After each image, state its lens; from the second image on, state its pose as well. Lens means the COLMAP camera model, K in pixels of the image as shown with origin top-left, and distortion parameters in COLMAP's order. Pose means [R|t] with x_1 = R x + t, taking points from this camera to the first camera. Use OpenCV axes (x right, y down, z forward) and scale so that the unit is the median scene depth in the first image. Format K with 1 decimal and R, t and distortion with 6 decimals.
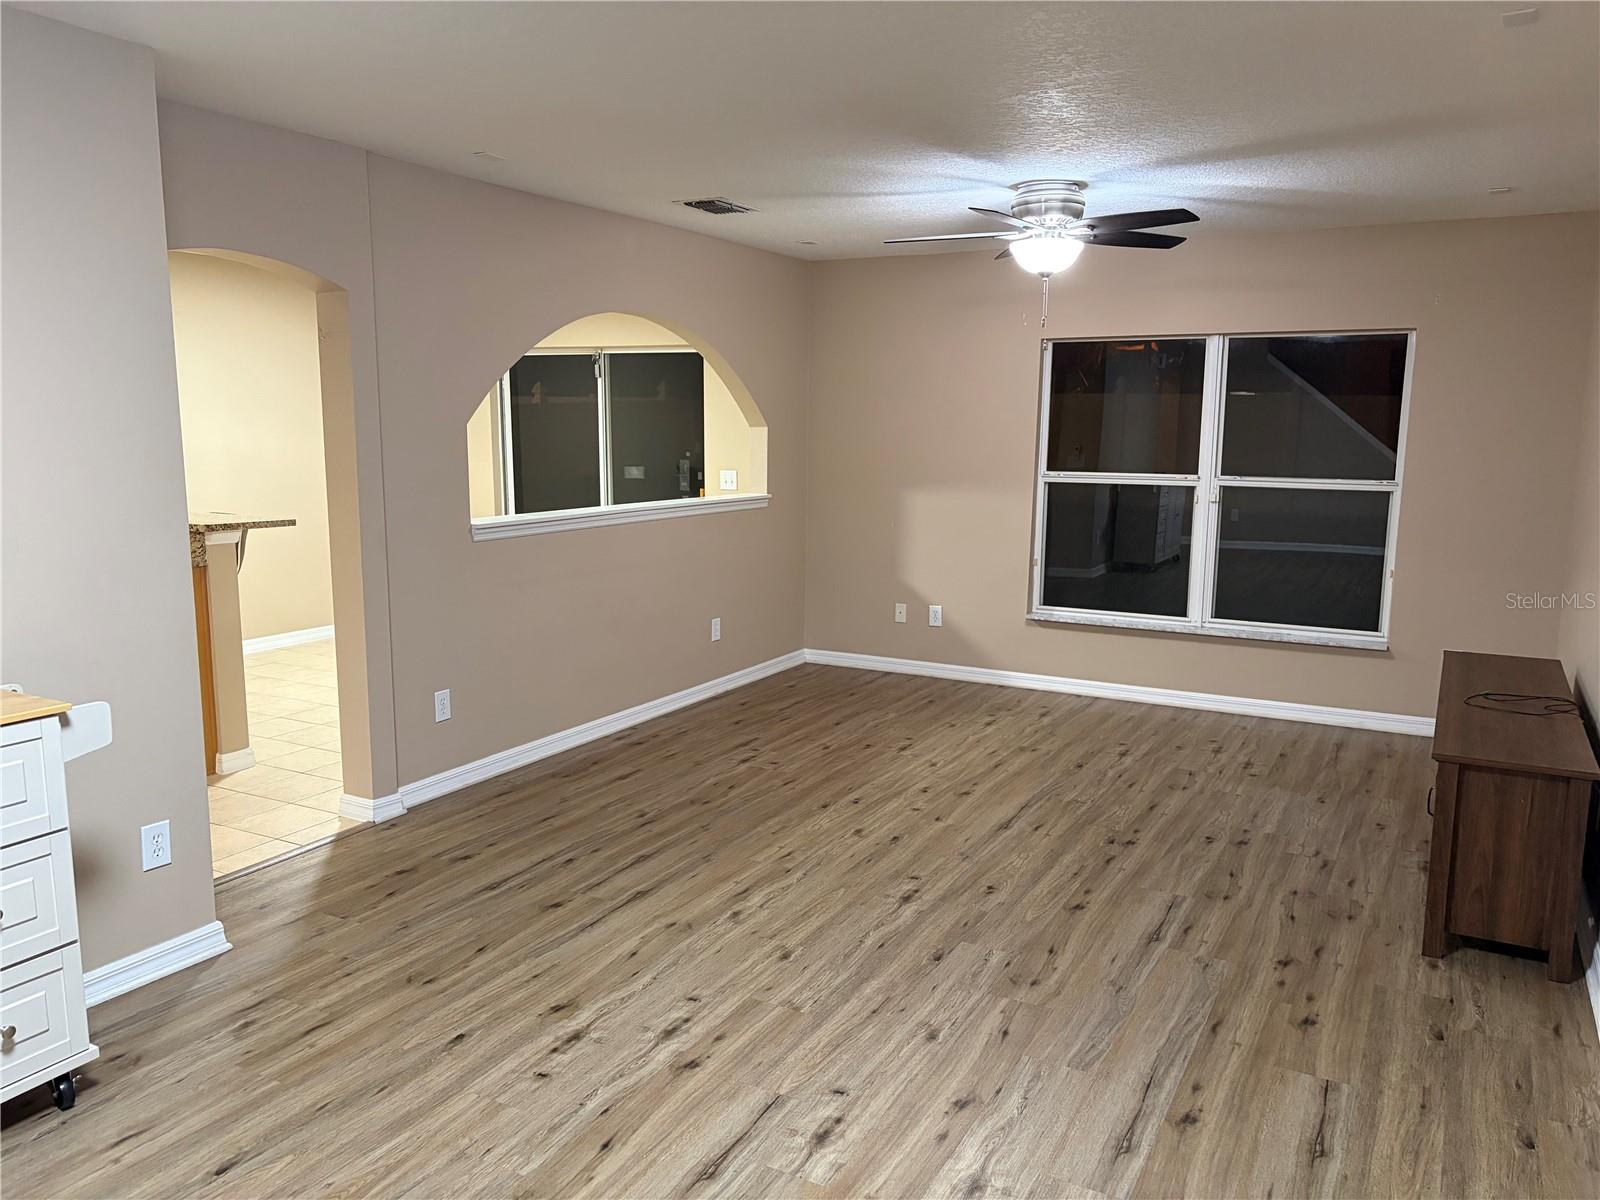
lens RADIAL K [[1214.2, 0, 795.3], [0, 1214.2, 604.7], [0, 0, 1]] dist [0.059819, -0.056063]
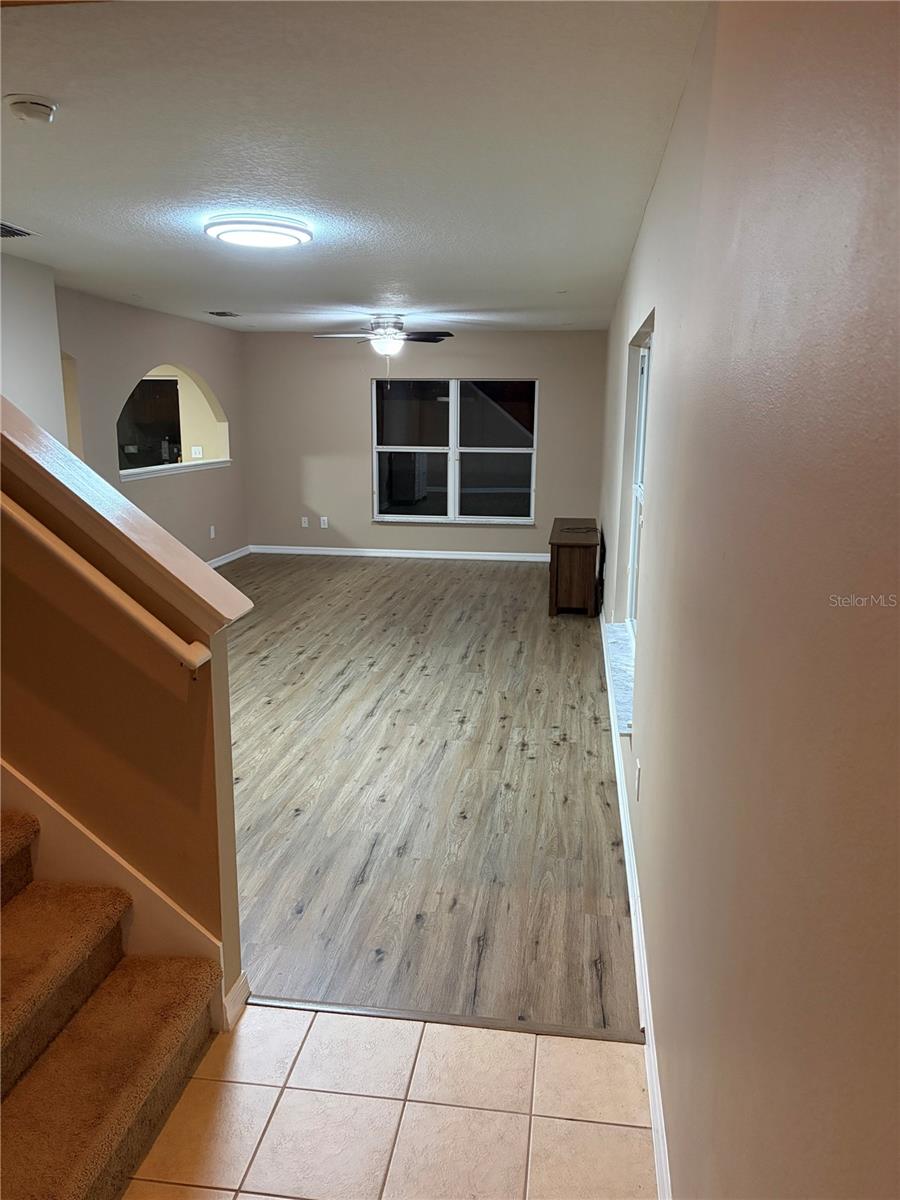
lens RADIAL K [[910.6, 0, 452.9], [0, 910.6, 601.6], [0, 0, 1]] dist [0.059819, -0.056063]
pose [[0.934593, -0.071810, 0.348396, -0.283053], [0.053097, 0.996601, 0.062977, 0.074465], [-0.351734, -0.040359, 0.935229, -0.587460]]
